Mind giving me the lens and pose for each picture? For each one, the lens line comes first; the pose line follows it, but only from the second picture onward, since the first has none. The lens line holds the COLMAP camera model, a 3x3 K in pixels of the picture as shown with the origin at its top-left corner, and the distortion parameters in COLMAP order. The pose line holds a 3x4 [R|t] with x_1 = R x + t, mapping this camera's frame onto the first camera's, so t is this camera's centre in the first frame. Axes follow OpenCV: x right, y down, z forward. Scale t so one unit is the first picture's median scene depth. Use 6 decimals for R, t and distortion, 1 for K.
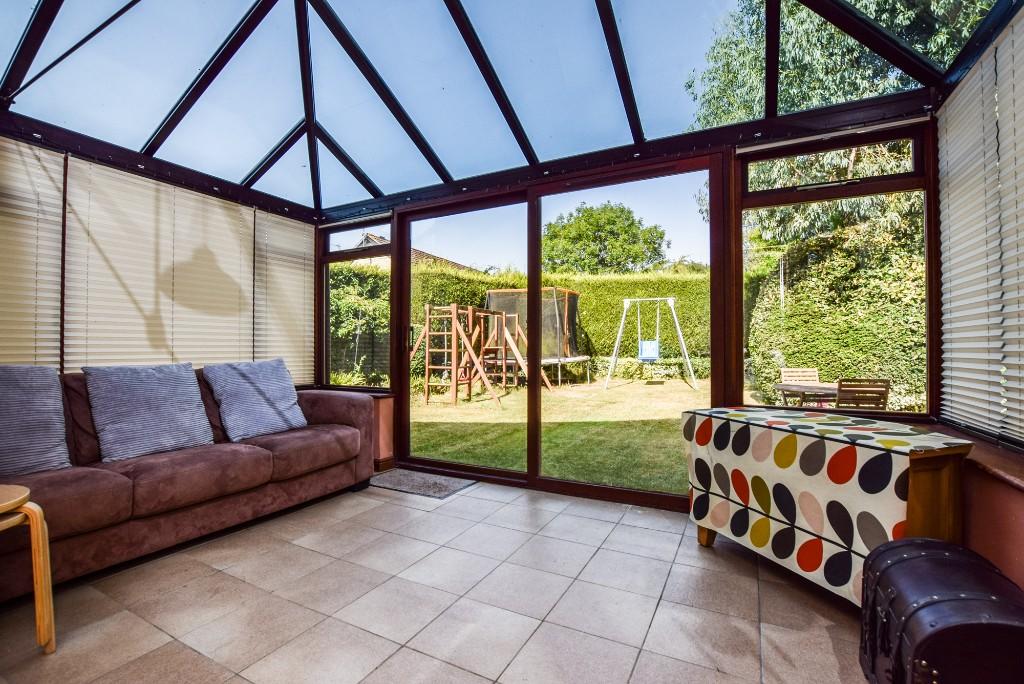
lens RADIAL K [[460.8, 0, 510.2], [0, 460.8, 348.2], [0, 0, 1]] dist [-0.037727, -0.000565]
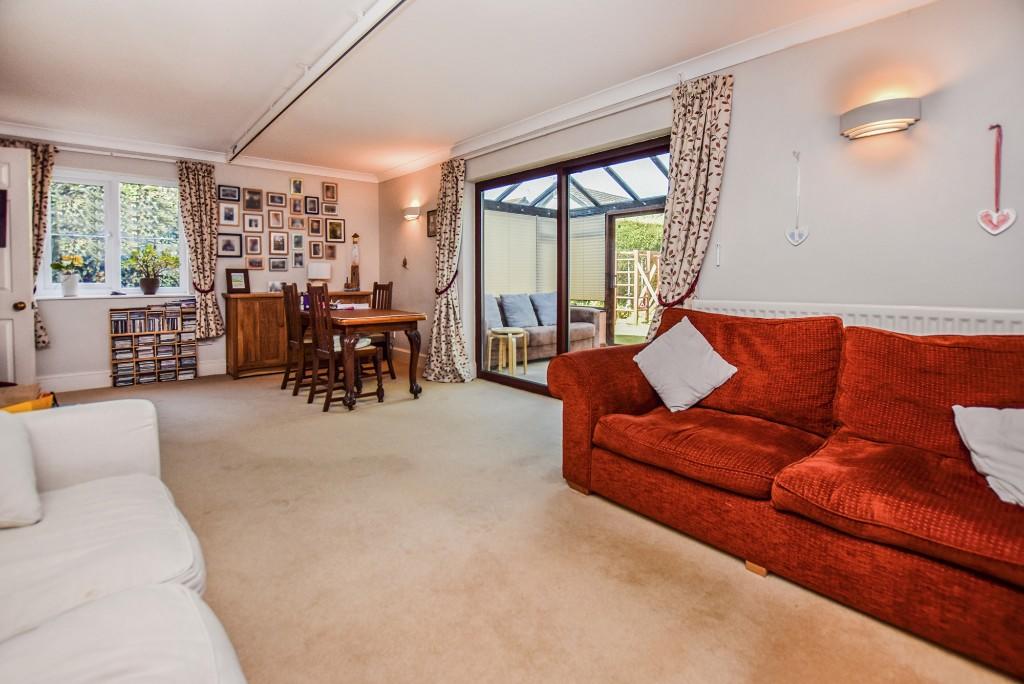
lens RADIAL K [[460.8, 0, 524.7], [0, 460.8, 285.1], [0, 0, 1]] dist [-0.037727, -0.000565]
pose [[0.939808, 0.007275, -0.341624, 0.027969], [-0.002561, 0.999895, 0.014246, -0.011709], [0.341692, -0.012513, 0.939729, -0.330358]]
